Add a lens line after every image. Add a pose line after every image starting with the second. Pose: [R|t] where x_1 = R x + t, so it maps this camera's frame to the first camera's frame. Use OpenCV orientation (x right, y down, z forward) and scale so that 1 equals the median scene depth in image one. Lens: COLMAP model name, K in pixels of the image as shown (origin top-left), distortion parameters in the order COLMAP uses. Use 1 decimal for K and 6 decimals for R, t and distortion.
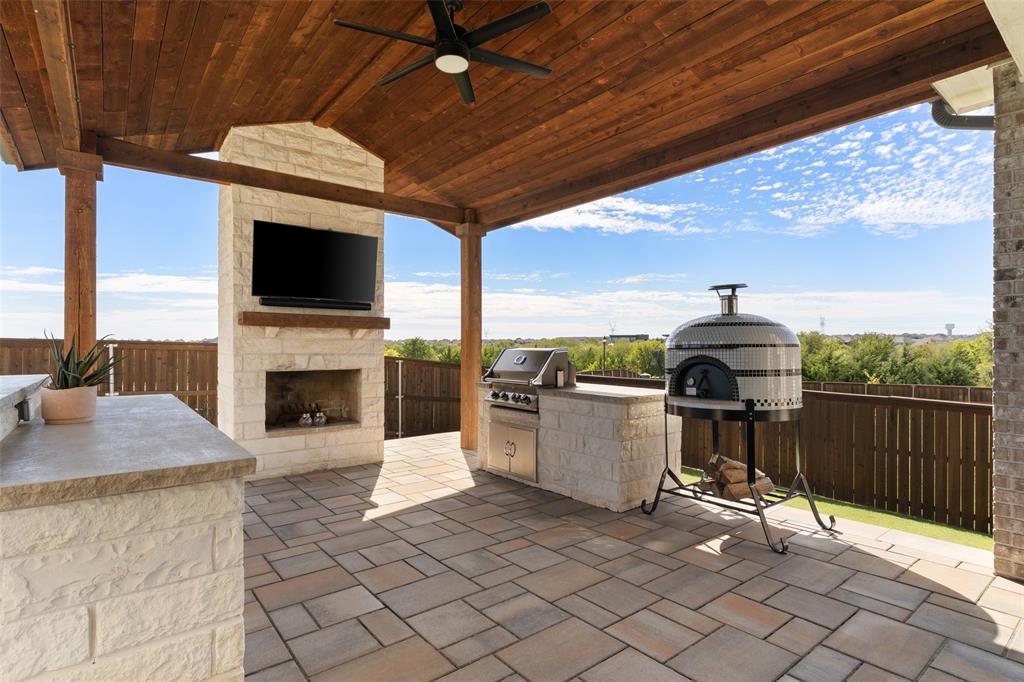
lens RADIAL K [[506.7, 0, 509.4], [0, 506.7, 341.8], [0, 0, 1]] dist [0.003338, 0.000235]
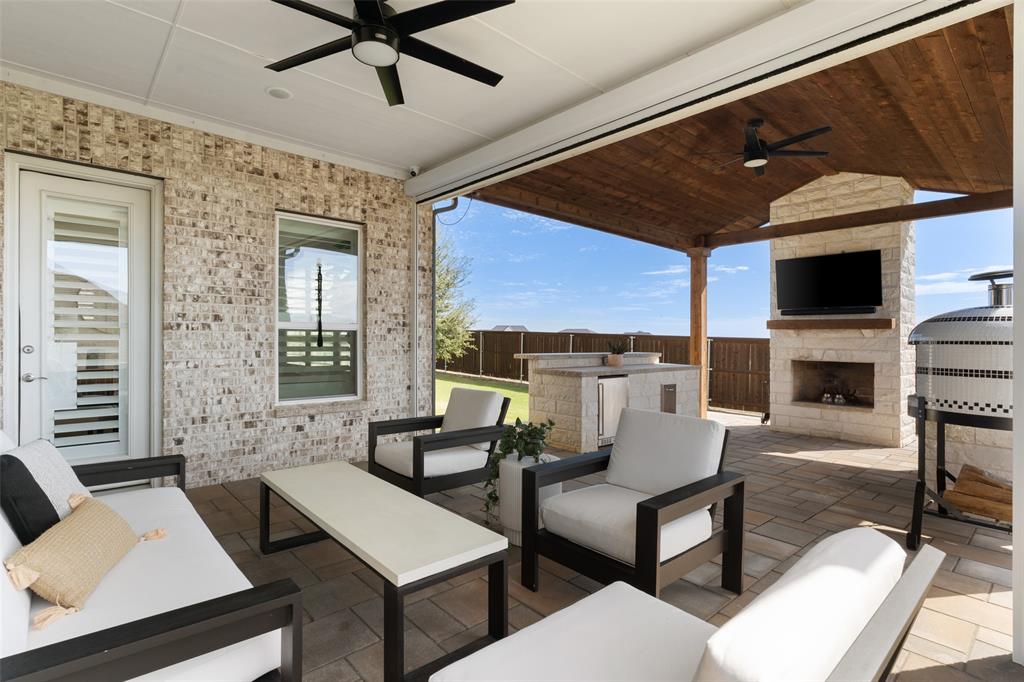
lens RADIAL K [[506.7, 0, 510.9], [0, 506.7, 339.9], [0, 0, 1]] dist [0.003338, 0.000235]
pose [[0.069601, 0.001387, -0.997574, 0.893582], [-0.005939, 0.999982, 0.000976, 0.004247], [0.997557, 0.005856, 0.069608, 0.083933]]
